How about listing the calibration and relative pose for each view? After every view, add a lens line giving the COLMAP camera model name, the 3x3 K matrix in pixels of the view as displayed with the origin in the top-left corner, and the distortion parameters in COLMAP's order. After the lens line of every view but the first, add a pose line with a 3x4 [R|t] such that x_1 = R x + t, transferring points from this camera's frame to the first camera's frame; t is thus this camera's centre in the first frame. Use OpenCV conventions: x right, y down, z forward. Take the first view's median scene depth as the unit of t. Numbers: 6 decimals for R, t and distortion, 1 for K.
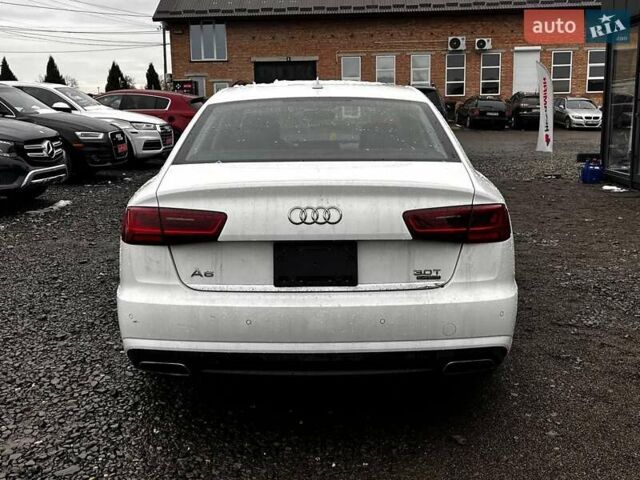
lens RADIAL K [[693.4, 0, 320.0], [0, 693.4, 240.0], [0, 0, 1]] dist [0.033558, -0.004050]
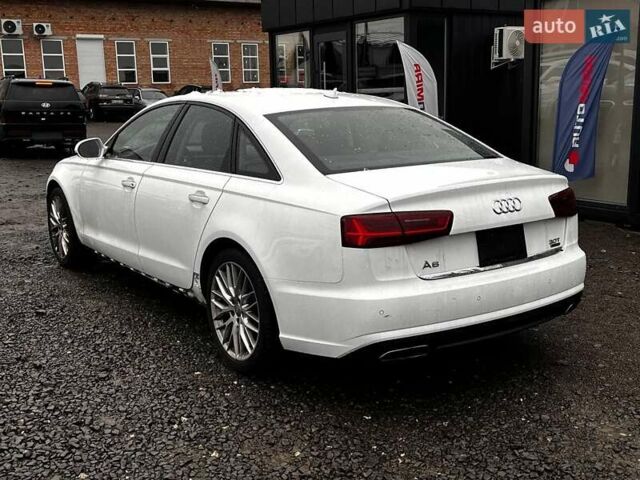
lens RADIAL K [[726.4, 0, 320.0], [0, 726.4, 240.0], [0, 0, 1]] dist [0.036717, -0.026401]
pose [[0.814588, -0.117602, 0.567993, -0.999199], [0.114276, 0.992577, 0.041623, -0.064573], [-0.568672, 0.031002, 0.821980, 0.098966]]
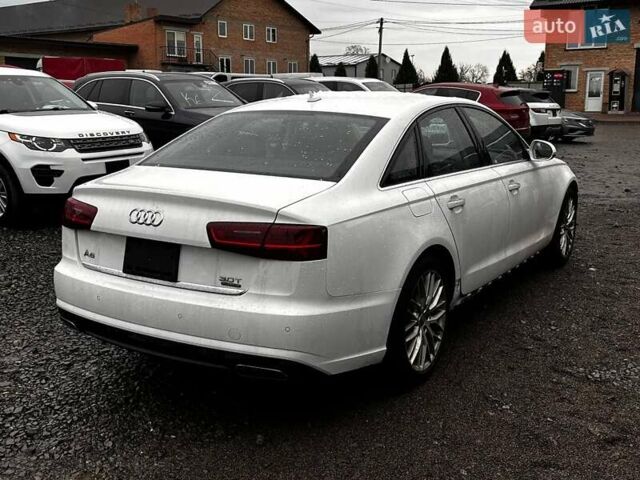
lens RADIAL K [[693.4, 0, 320.0], [0, 693.4, 240.0], [0, 0, 1]] dist [0.033558, -0.004050]
pose [[0.858128, 0.119920, -0.499235, 0.805602], [-0.111857, 0.992651, 0.046172, -0.081424], [0.501103, 0.016222, 0.865236, 0.117726]]
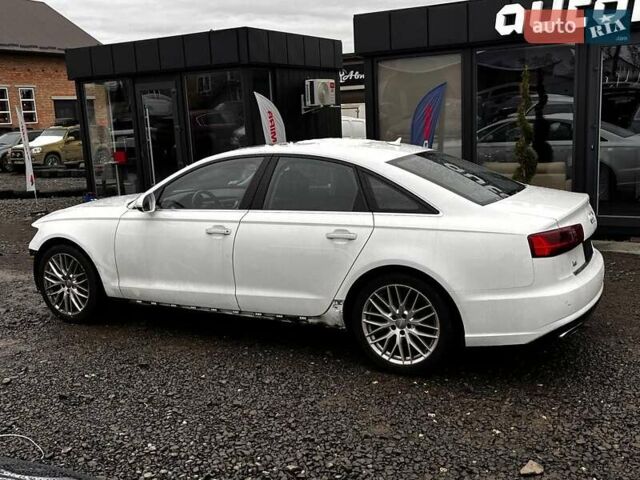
lens RADIAL K [[657.5, 0, 320.0], [0, 657.5, 240.0], [0, 0, 1]] dist [0.061860, -0.000384]
pose [[0.477575, -0.166520, 0.862666, -1.736975], [0.200202, 0.976669, 0.077693, -0.239524], [-0.855477, 0.135603, 0.499771, 0.723924]]
